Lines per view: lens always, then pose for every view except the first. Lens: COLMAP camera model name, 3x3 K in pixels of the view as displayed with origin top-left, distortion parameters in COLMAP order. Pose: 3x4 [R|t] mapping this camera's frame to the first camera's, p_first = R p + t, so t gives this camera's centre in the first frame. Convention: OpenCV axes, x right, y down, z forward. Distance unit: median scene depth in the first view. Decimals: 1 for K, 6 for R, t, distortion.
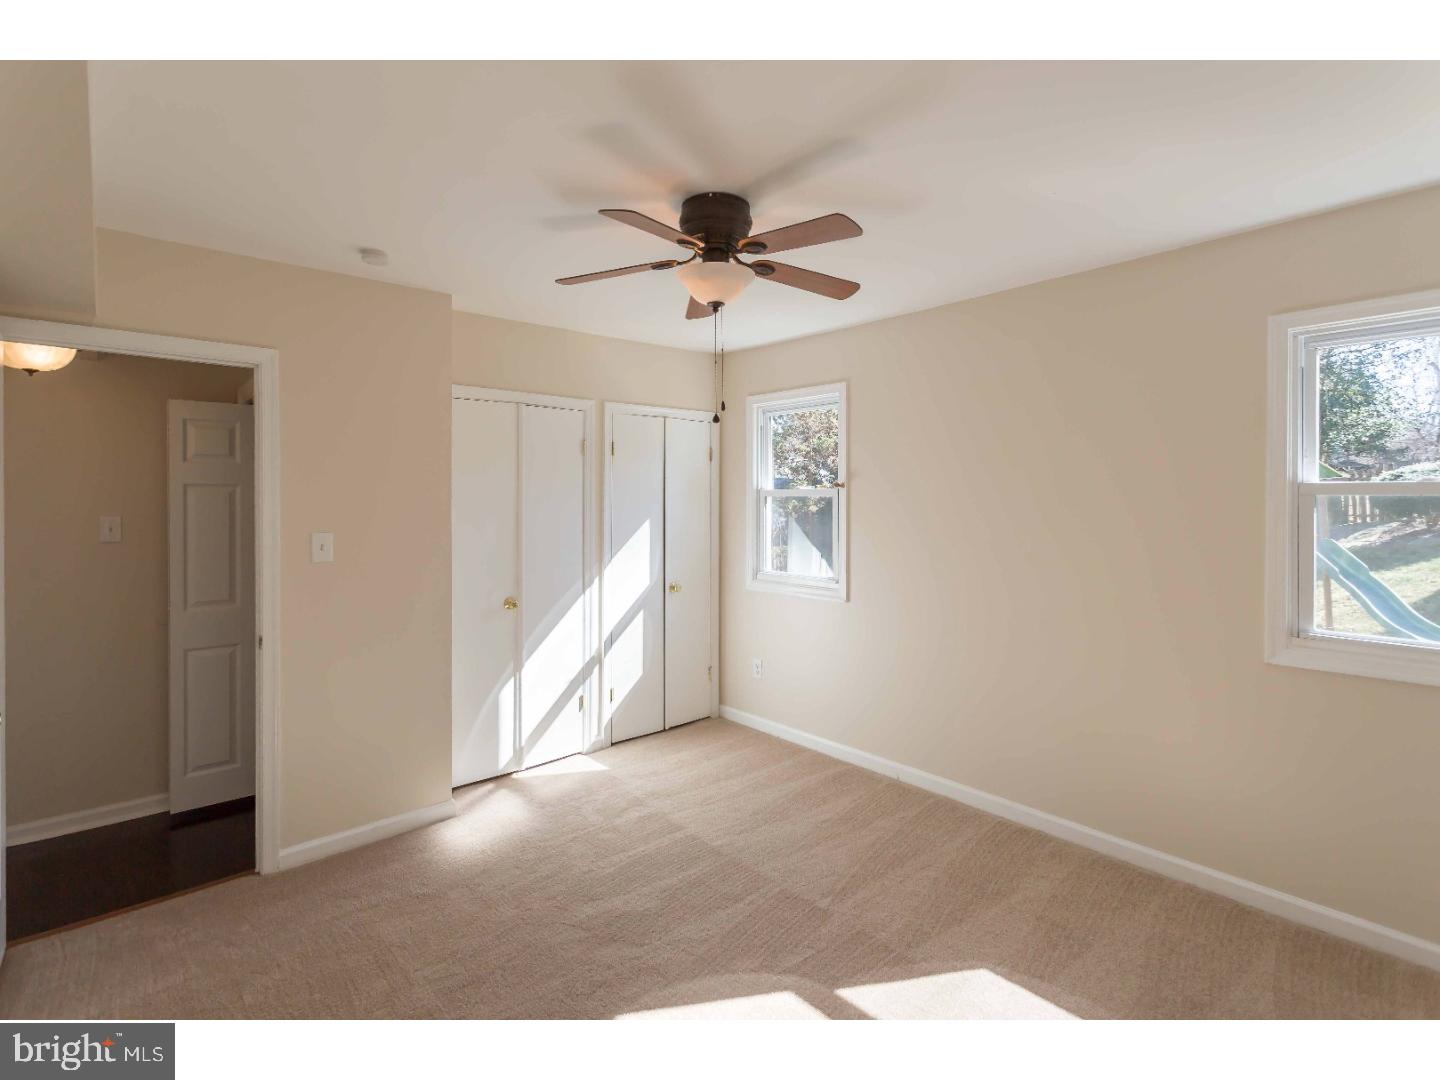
lens RADIAL K [[698.1, 0, 716.7], [0, 698.1, 500.8], [0, 0, 1]] dist [-0.000727, 0.000597]
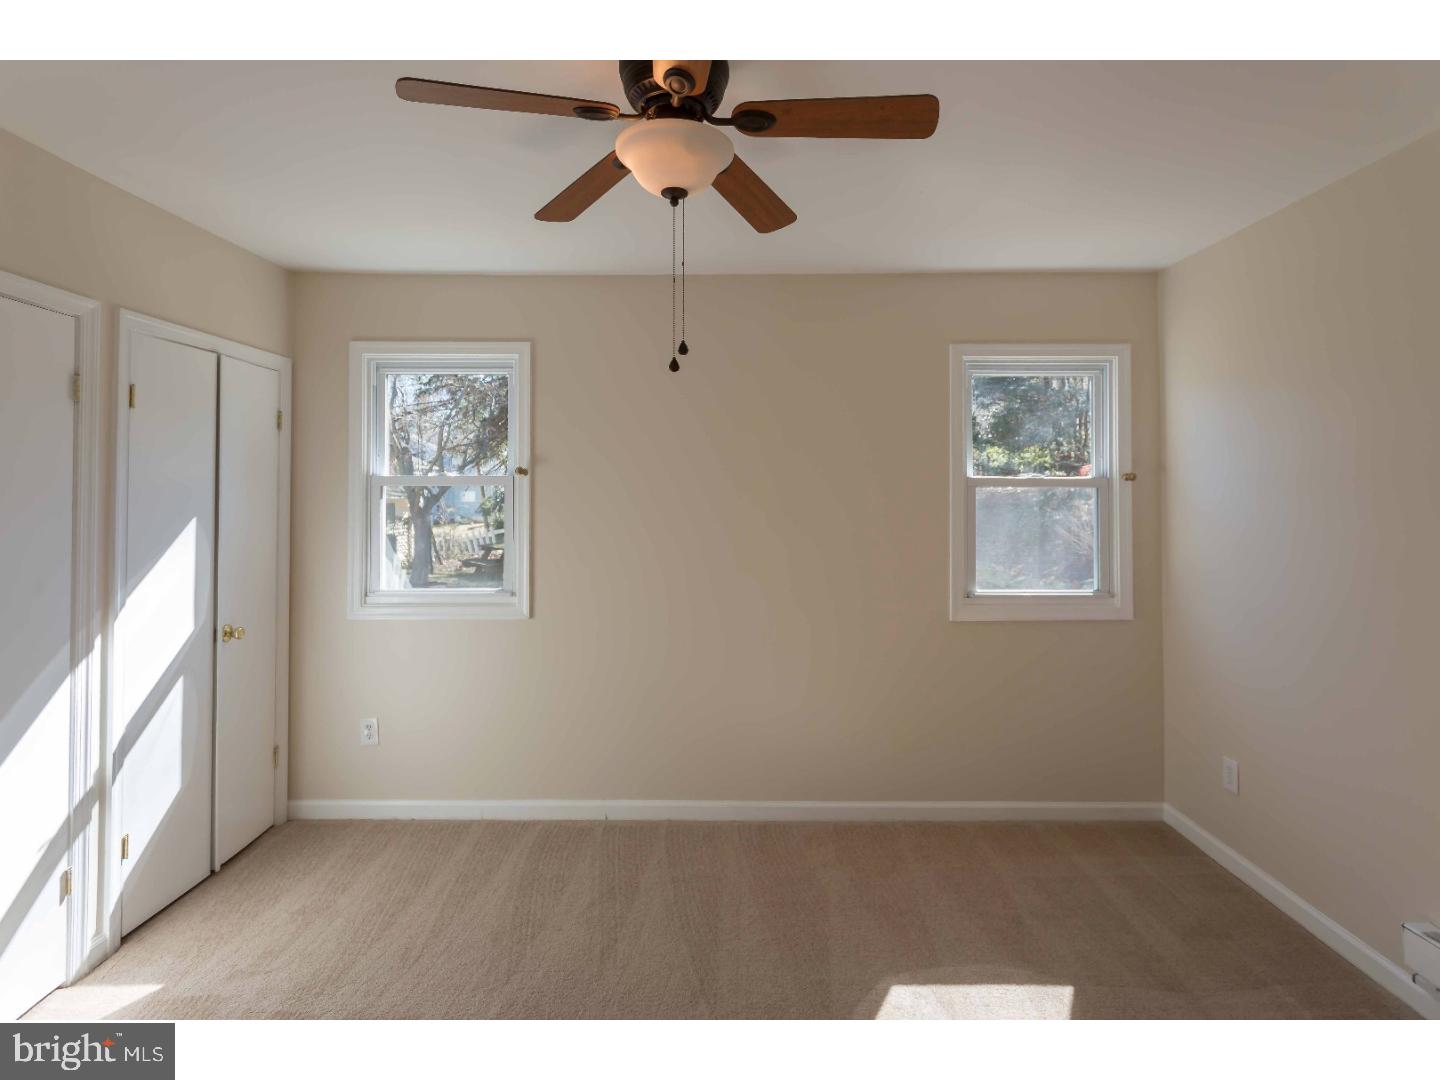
lens RADIAL K [[698.1, 0, 724.2], [0, 698.1, 487.2], [0, 0, 1]] dist [-0.000727, 0.000597]
pose [[0.658920, 0.005541, 0.752192, -0.260103], [0.000210, 0.999971, -0.007550, 0.001139], [-0.752213, 0.005133, 0.658900, 0.298269]]
